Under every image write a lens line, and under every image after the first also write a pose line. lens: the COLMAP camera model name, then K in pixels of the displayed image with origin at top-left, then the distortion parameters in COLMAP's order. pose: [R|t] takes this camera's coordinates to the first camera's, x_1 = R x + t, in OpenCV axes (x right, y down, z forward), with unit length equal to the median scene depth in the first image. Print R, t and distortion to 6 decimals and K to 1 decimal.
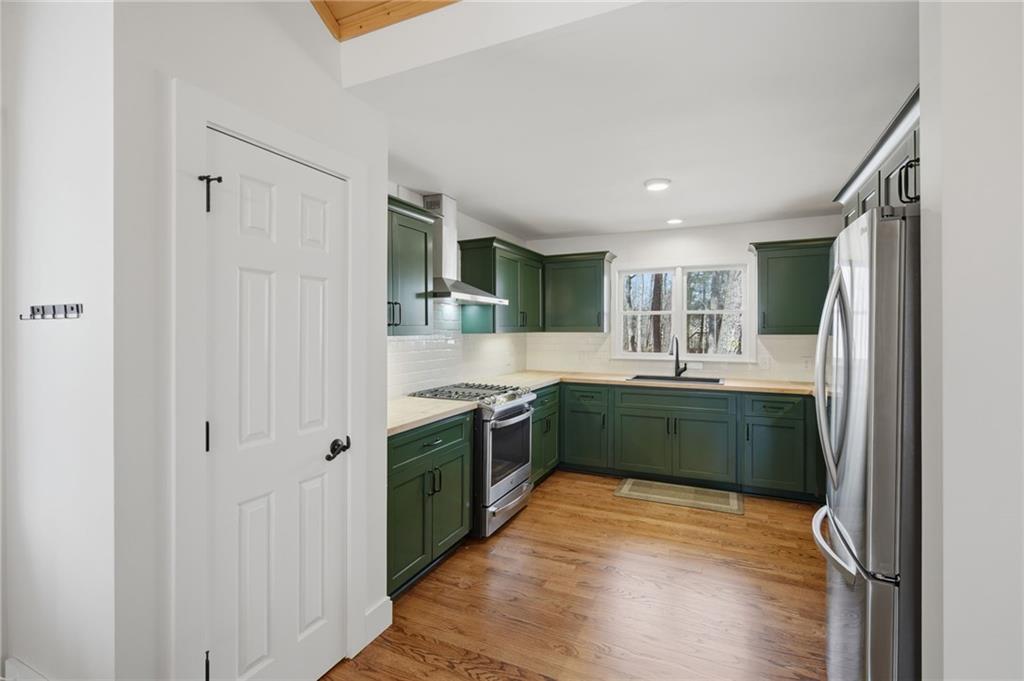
lens RADIAL K [[469.6, 0, 513.0], [0, 469.6, 332.3], [0, 0, 1]] dist [-0.004062, 0.000224]
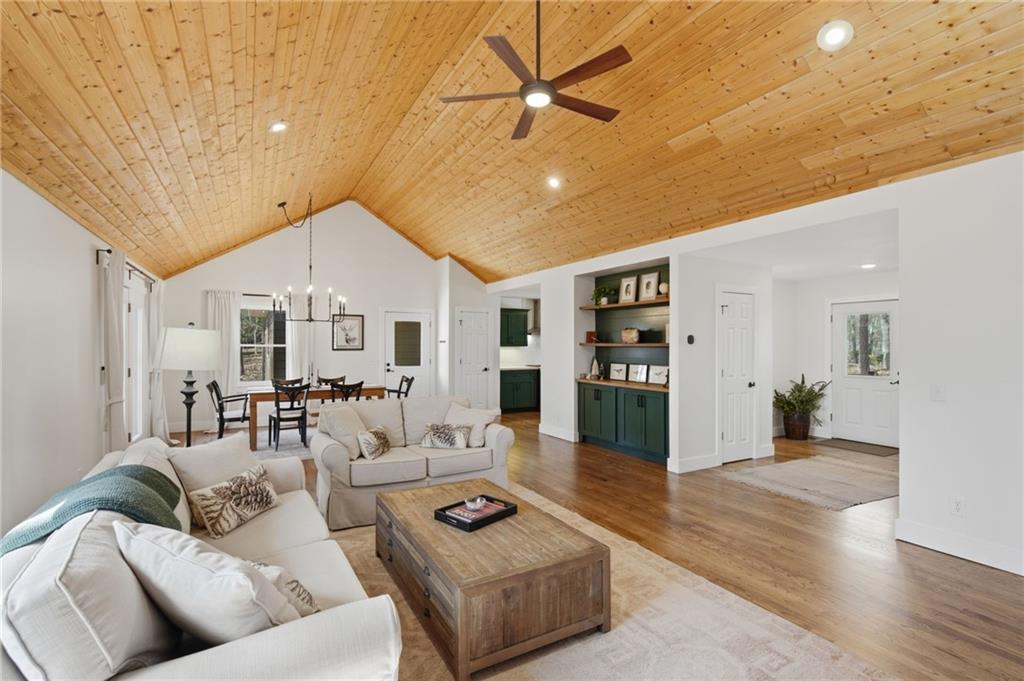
lens RADIAL K [[469.6, 0, 505.5], [0, 469.6, 341.0], [0, 0, 1]] dist [-0.004062, 0.000224]
pose [[0.815994, 0.002058, -0.578057, 2.728729], [-0.005875, 0.999972, -0.004734, -0.025833], [0.578031, 0.007259, 0.815983, -2.967397]]
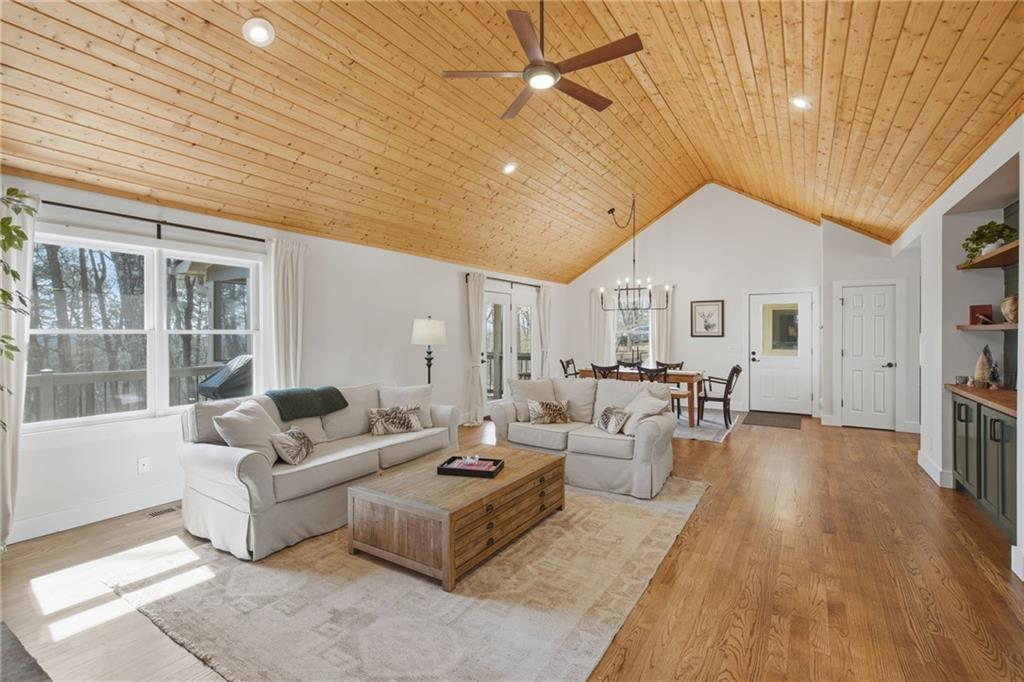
lens RADIAL K [[469.6, 0, 508.3], [0, 469.6, 335.2], [0, 0, 1]] dist [-0.004062, 0.000224]
pose [[-0.126506, 0.009068, -0.991924, 3.564452], [0.000495, 0.999959, 0.009078, -0.004943], [0.991966, 0.000657, -0.126505, -1.386993]]
